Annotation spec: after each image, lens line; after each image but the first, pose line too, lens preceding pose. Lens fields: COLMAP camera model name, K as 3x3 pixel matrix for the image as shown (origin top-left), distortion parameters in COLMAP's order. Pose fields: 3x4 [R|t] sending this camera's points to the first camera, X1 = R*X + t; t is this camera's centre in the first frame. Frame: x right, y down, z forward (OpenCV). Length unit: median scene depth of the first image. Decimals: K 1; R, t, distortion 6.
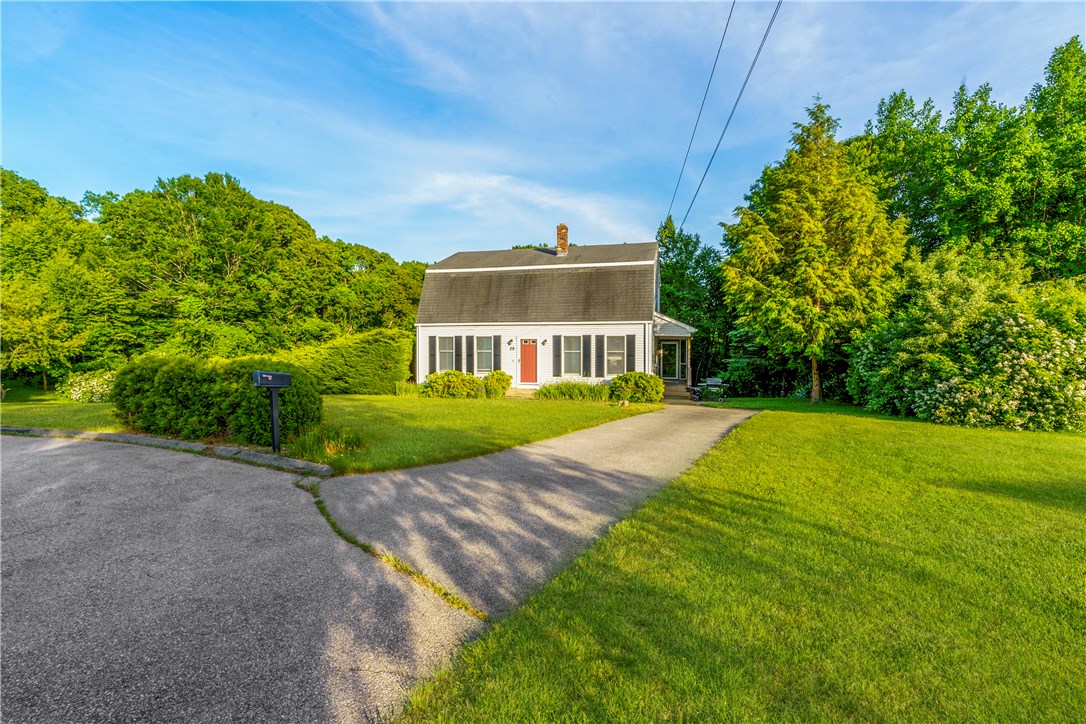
lens RADIAL K [[487.6, 0, 551.8], [0, 487.6, 362.8], [0, 0, 1]] dist [0.006777, 0.000585]
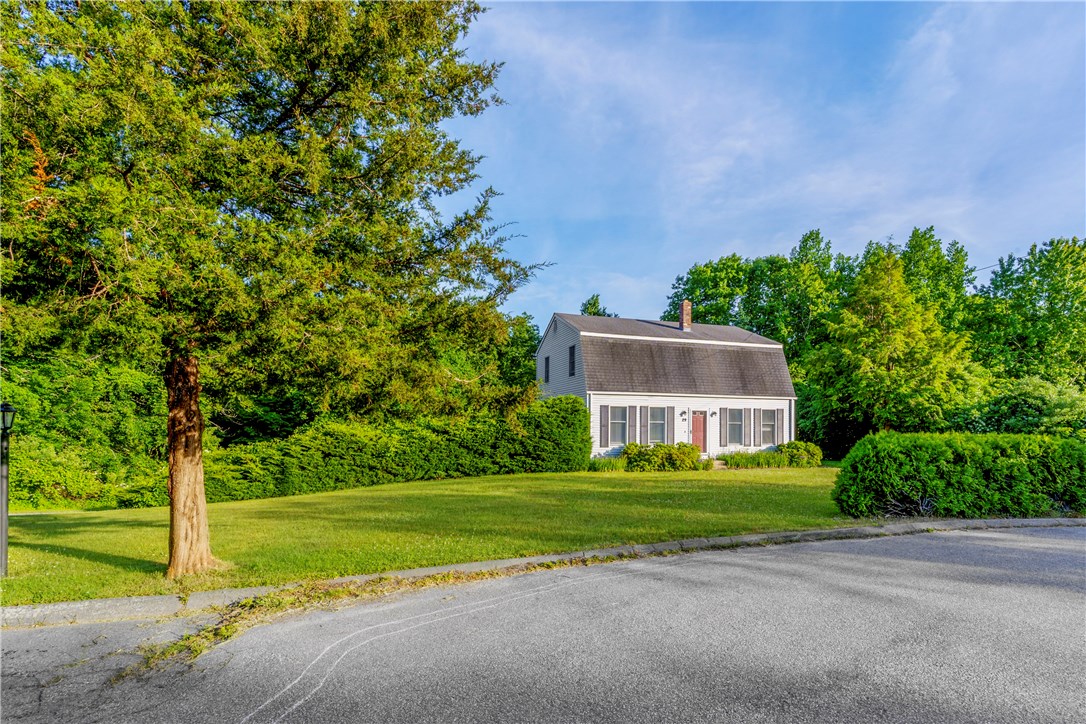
lens RADIAL K [[504.4, 0, 545.7], [0, 504.4, 421.4], [0, 0, 1]] dist [0.001998, 0.000297]
pose [[0.862744, 0.007015, 0.505591, -0.824308], [0.003059, 0.999813, -0.019093, -0.006259], [-0.505631, 0.018019, 0.862562, 0.233616]]
